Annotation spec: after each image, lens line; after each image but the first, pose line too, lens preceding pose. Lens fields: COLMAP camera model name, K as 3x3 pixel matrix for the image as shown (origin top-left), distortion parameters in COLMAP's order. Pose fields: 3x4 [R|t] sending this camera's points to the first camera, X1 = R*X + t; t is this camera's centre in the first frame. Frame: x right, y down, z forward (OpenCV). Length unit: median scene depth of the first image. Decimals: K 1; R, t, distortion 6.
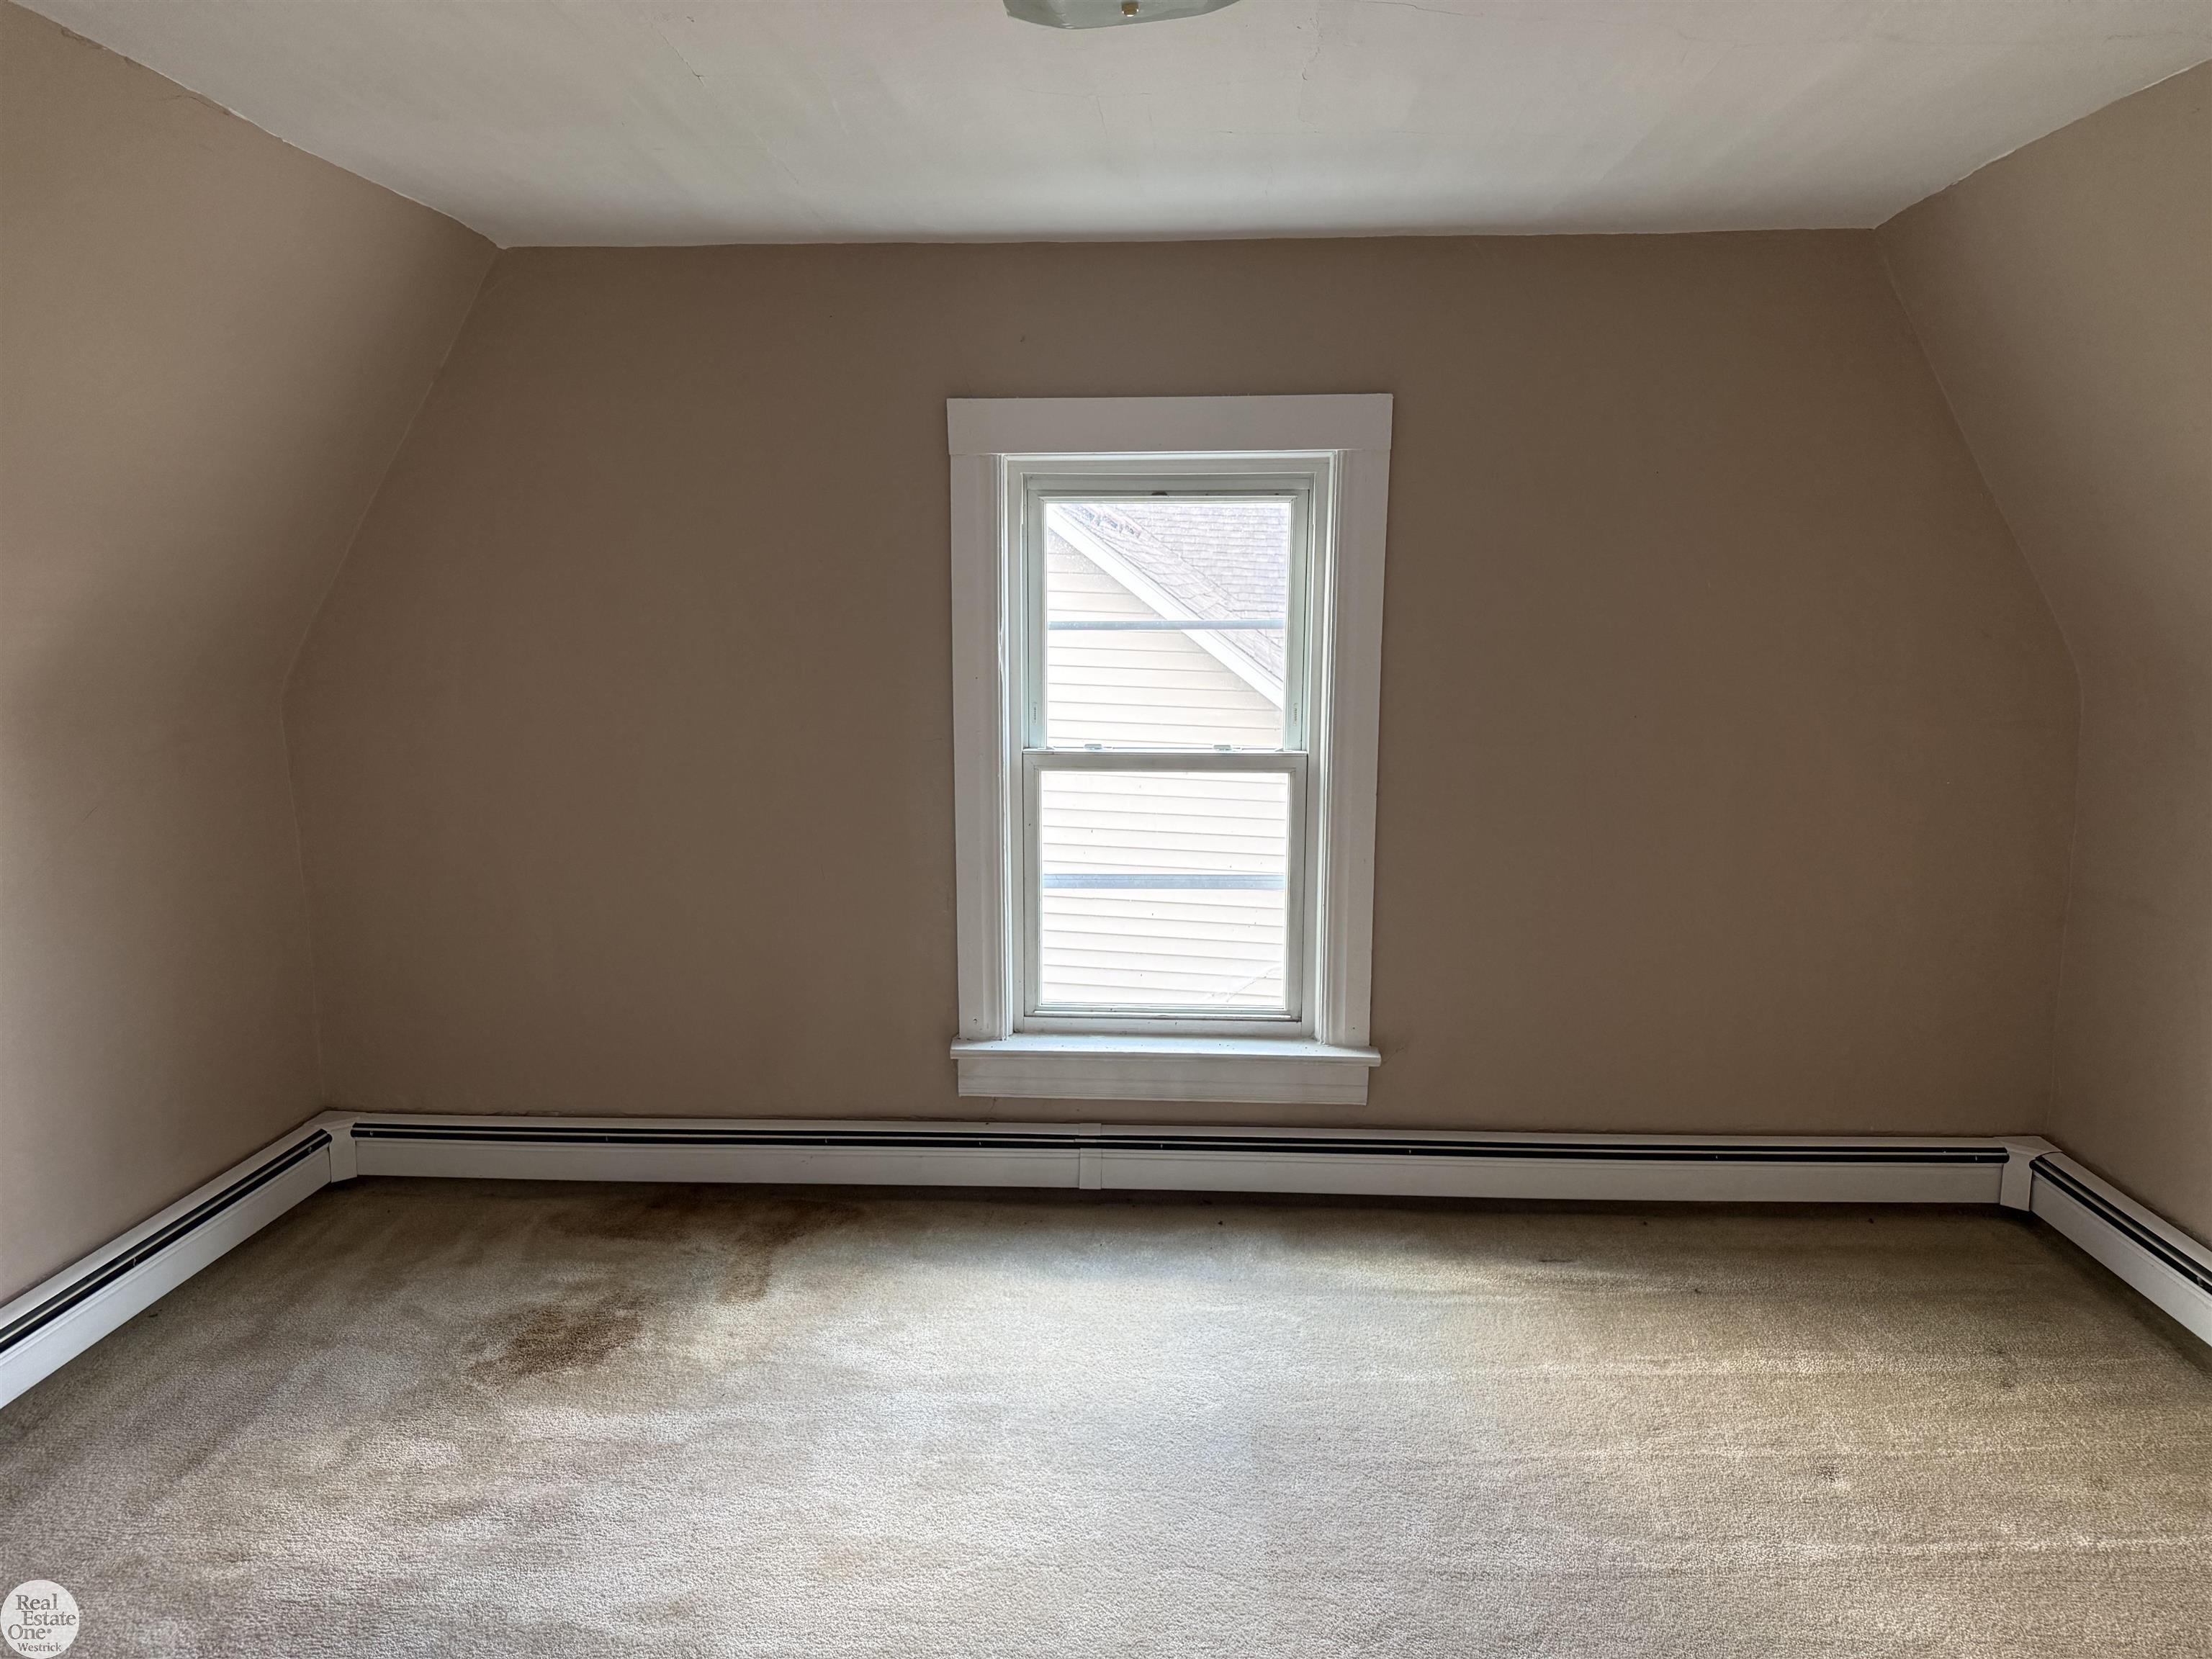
lens RADIAL K [[1522.8, 0, 1142.6], [0, 1522.8, 819.6], [0, 0, 1]] dist [0.095320, -0.245970]
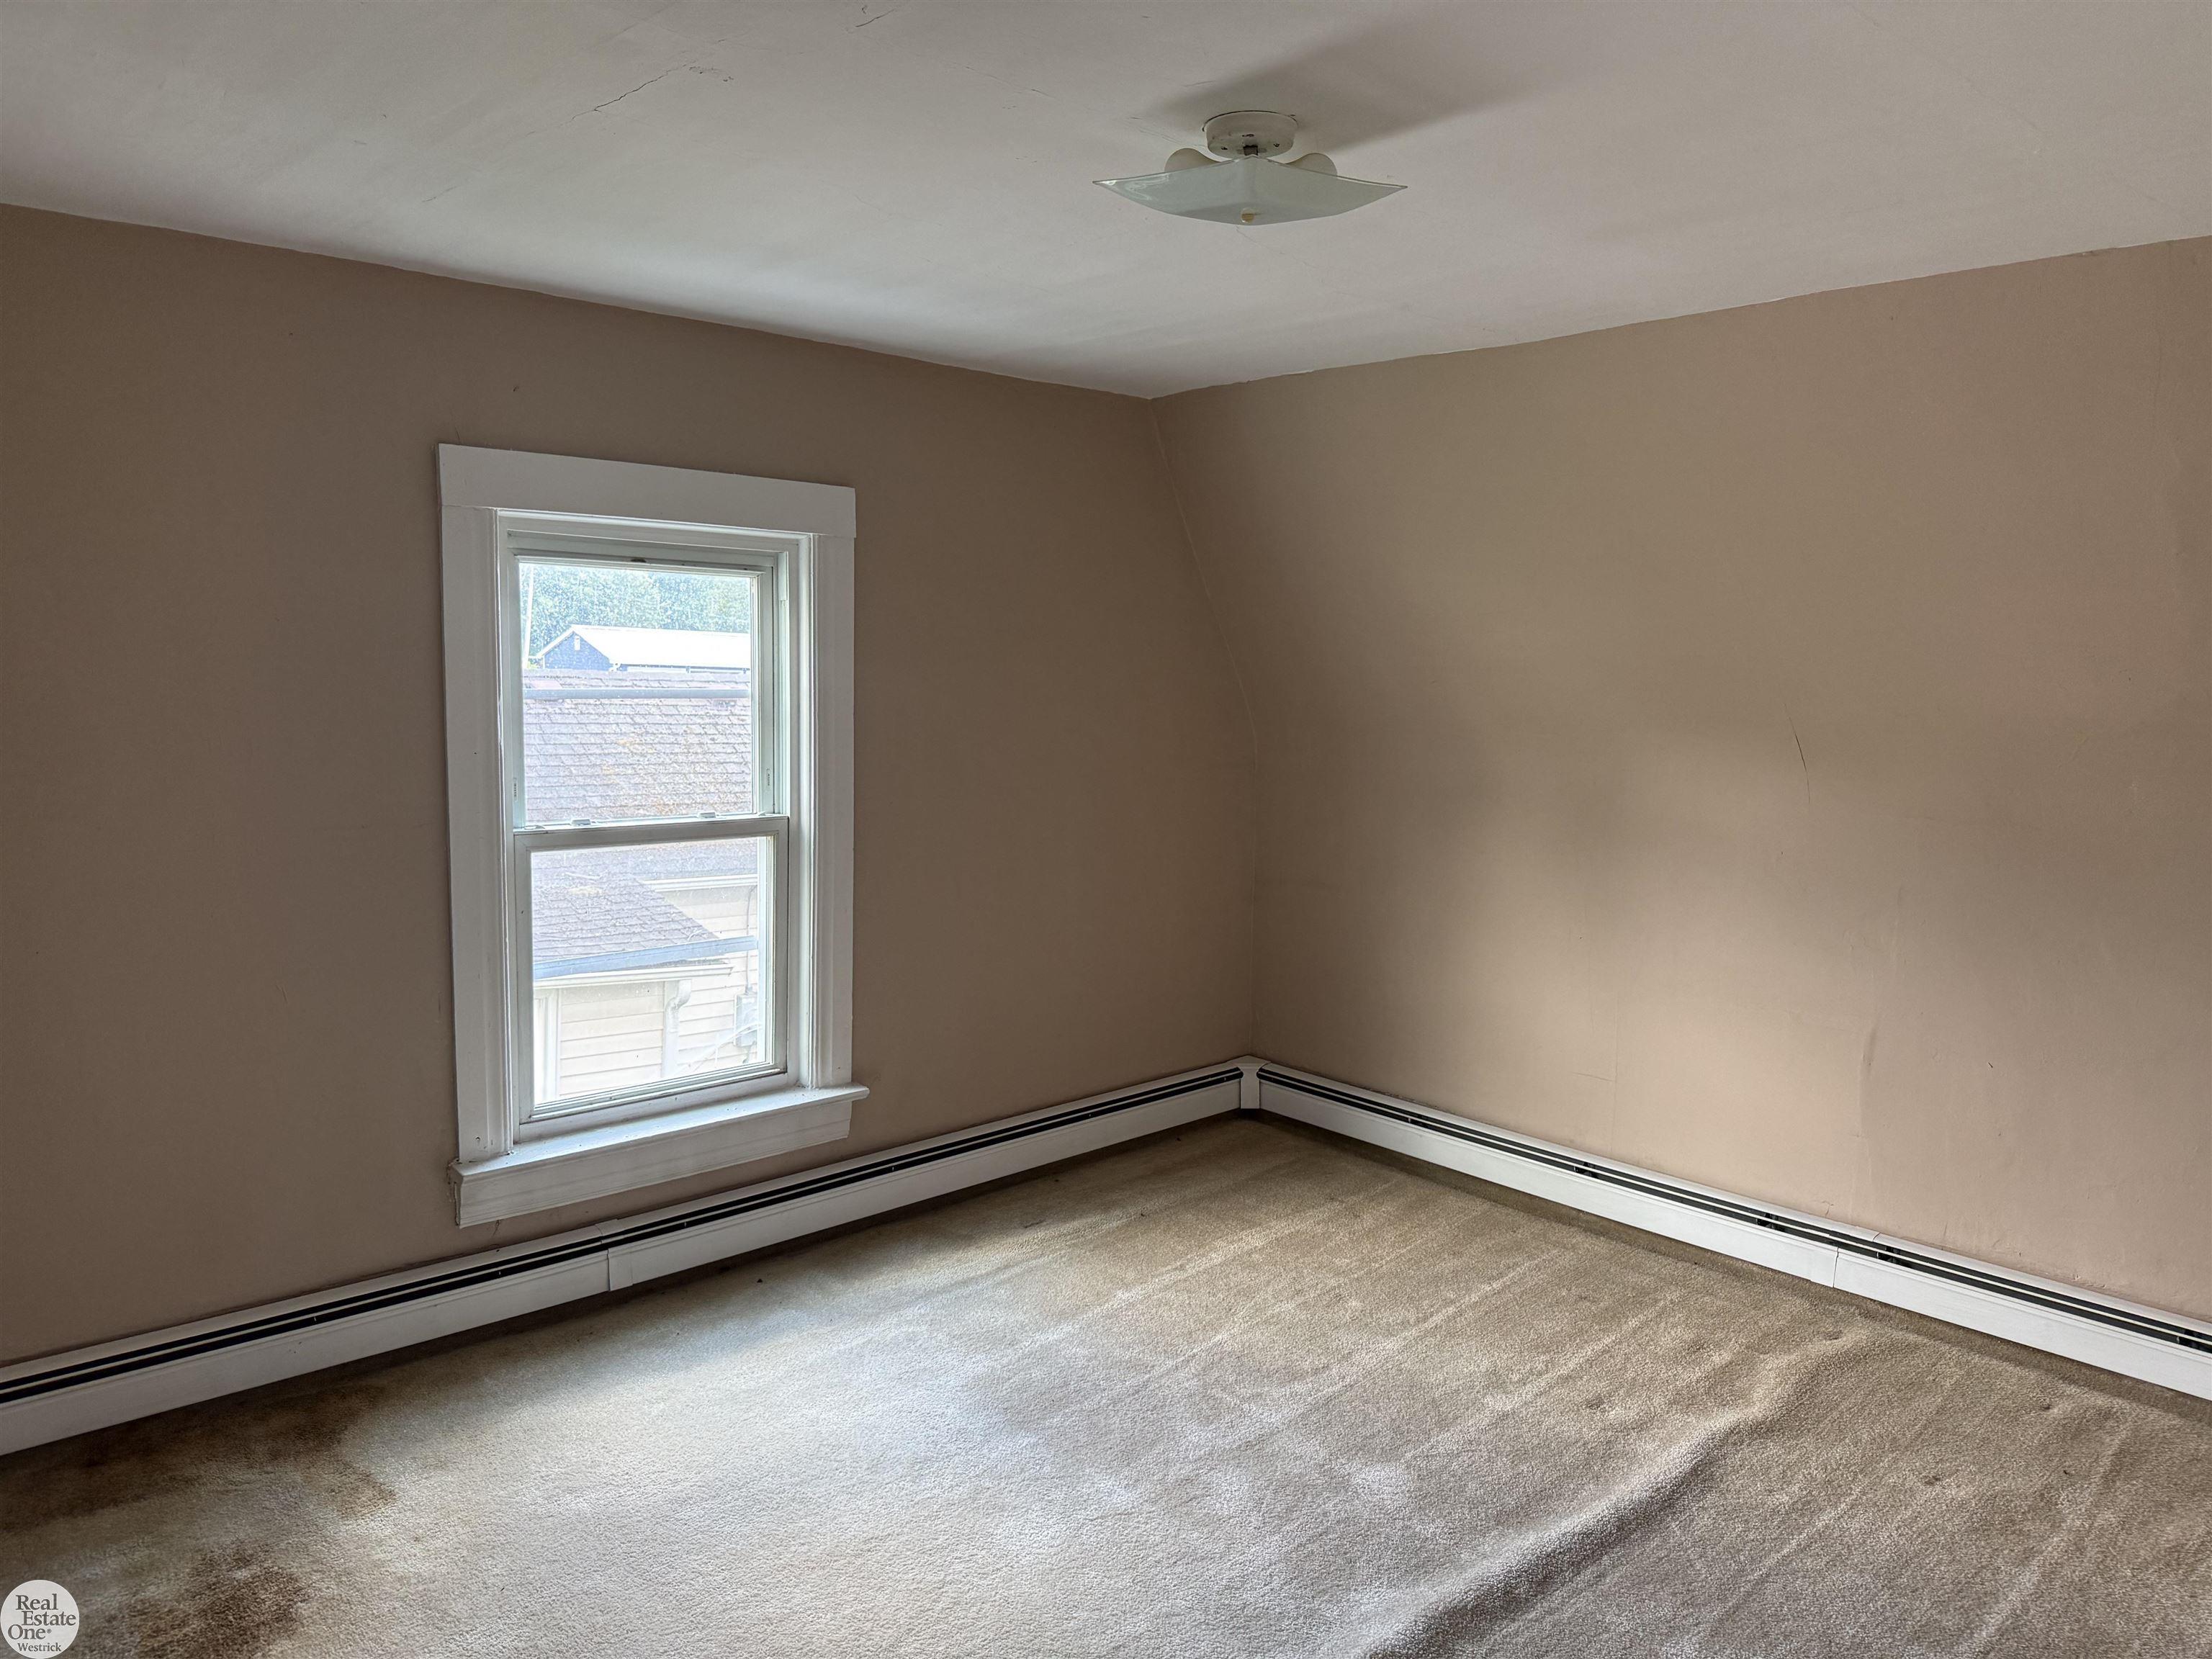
lens RADIAL K [[1522.8, 0, 1142.6], [0, 1522.8, 819.6], [0, 0, 1]] dist [0.095320, -0.245970]
pose [[0.672976, -0.061941, 0.737067, -0.504672], [0.077622, 0.996899, 0.012904, -0.035529], [-0.735580, 0.048528, 0.675697, 0.106116]]
